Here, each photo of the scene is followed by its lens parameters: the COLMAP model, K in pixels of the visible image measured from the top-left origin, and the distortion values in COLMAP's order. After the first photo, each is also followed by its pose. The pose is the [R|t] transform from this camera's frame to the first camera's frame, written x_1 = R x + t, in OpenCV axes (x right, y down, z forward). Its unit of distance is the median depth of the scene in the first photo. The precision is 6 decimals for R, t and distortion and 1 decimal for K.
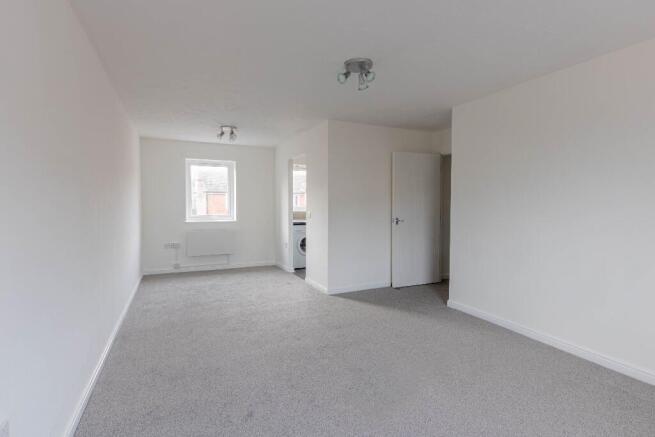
lens RADIAL K [[331.7, 0, 326.6], [0, 331.7, 203.6], [0, 0, 1]] dist [-0.000634, -0.015851]
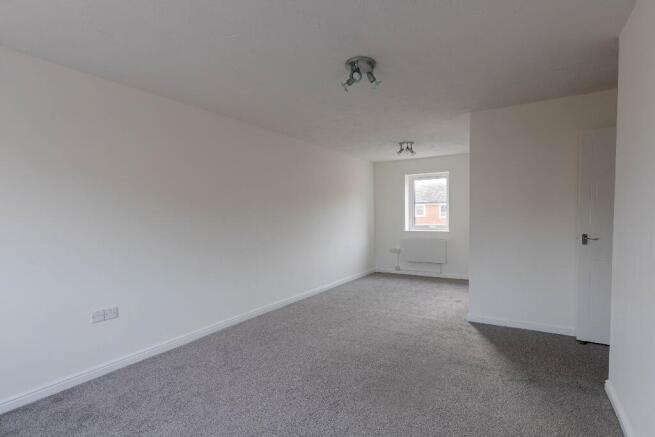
lens RADIAL K [[313.2, 0, 327.1], [0, 313.2, 223.8], [0, 0, 1]] dist [0.019827, -0.012581]
pose [[0.592104, 0.013917, -0.805742, 0.288921], [0.014127, 0.999518, 0.027645, -0.002106], [0.805738, -0.027751, 0.591622, 0.149177]]
